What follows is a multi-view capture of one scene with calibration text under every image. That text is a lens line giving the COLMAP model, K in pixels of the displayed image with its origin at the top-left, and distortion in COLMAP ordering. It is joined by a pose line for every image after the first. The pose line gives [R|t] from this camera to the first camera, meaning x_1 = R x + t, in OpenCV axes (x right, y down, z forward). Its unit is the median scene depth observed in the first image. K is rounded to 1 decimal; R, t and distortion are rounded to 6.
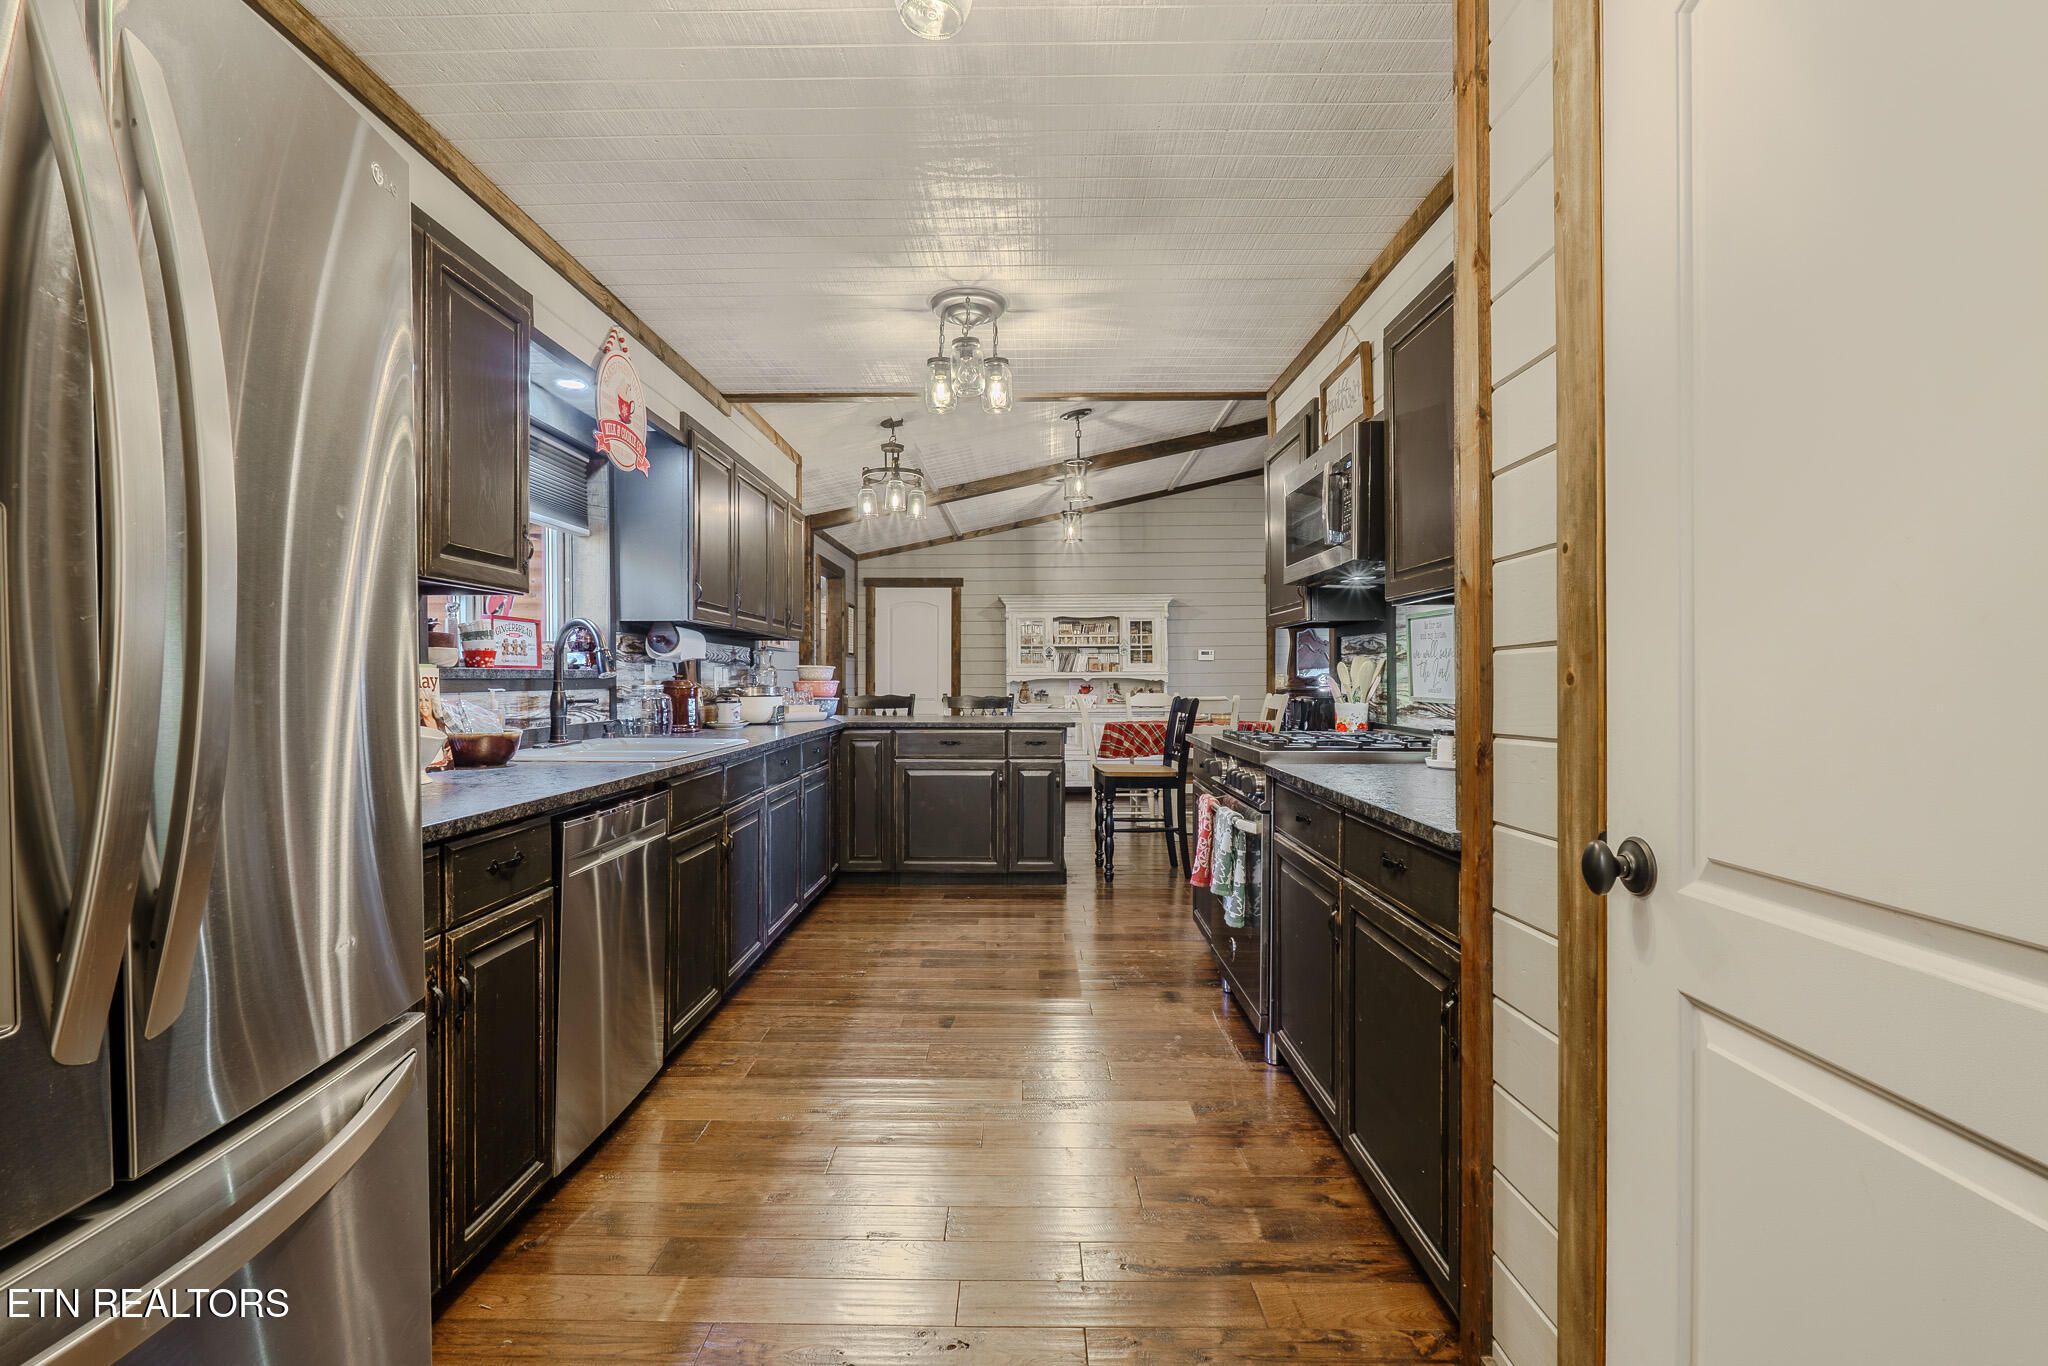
lens RADIAL K [[972.5, 0, 1013.6], [0, 972.5, 681.2], [0, 0, 1]] dist [0.001030, 0.000271]
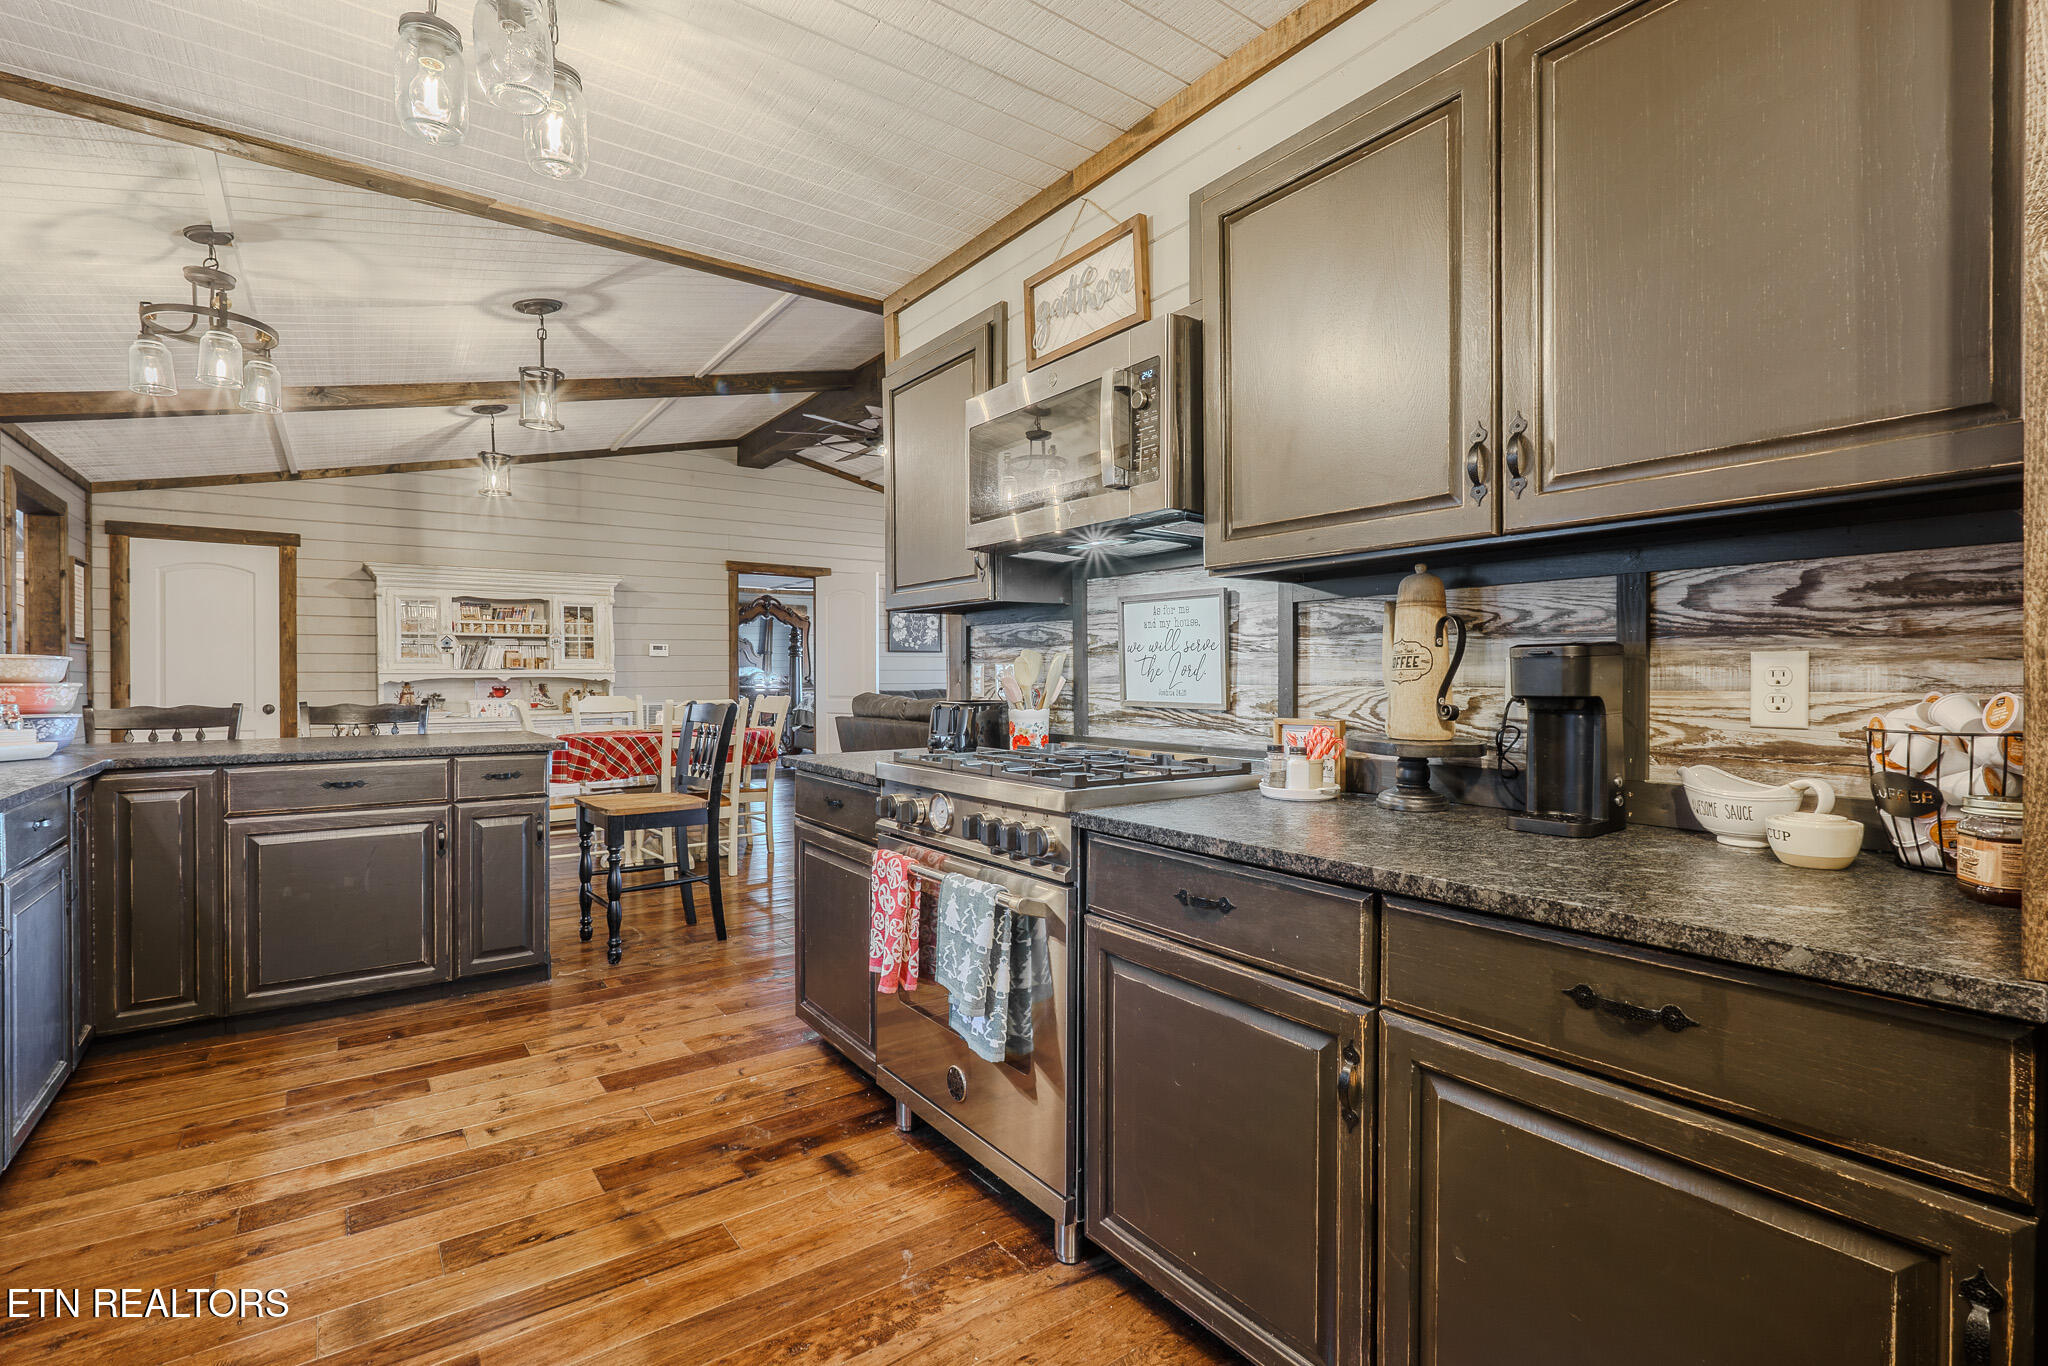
lens RADIAL K [[939.8, 0, 1016.8], [0, 939.8, 686.1], [0, 0, 1]] dist [-0.004879, -0.000604]
pose [[0.802035, -0.007006, 0.597236, -0.058739], [0.003031, 0.999966, 0.007659, -0.000942], [-0.597269, -0.004333, 0.802029, 0.214931]]
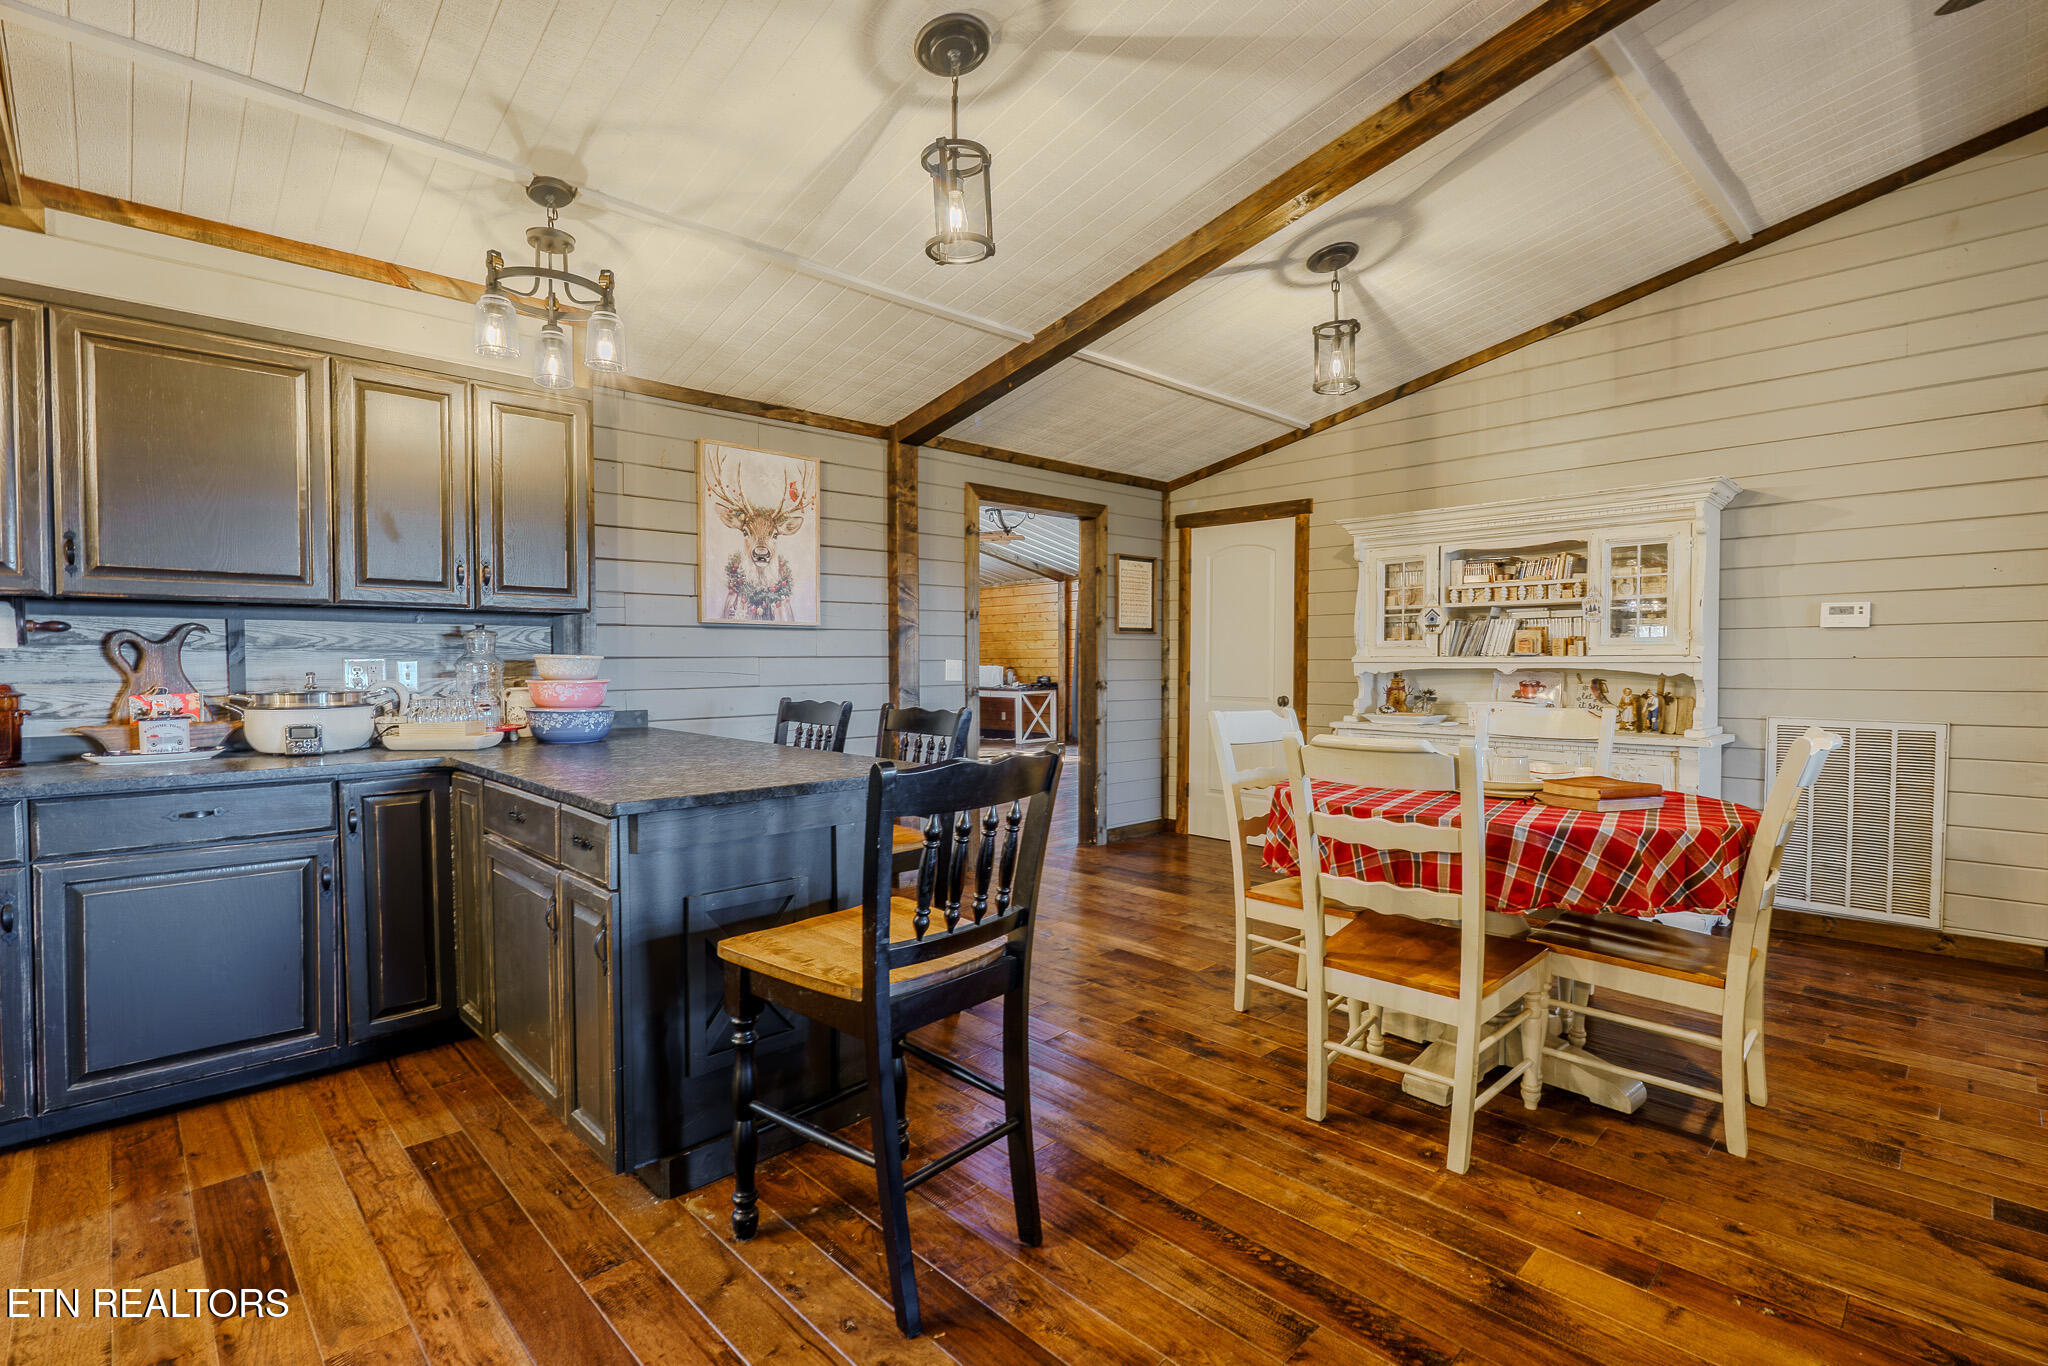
lens RADIAL K [[939.8, 0, 1016.8], [0, 939.8, 686.1], [0, 0, 1]] dist [-0.004879, -0.000604]
pose [[0.699341, 0.022553, -0.714433, 0.333456], [-0.001091, 0.999535, 0.030485, -0.011472], [0.714788, -0.020540, 0.699040, 0.654170]]
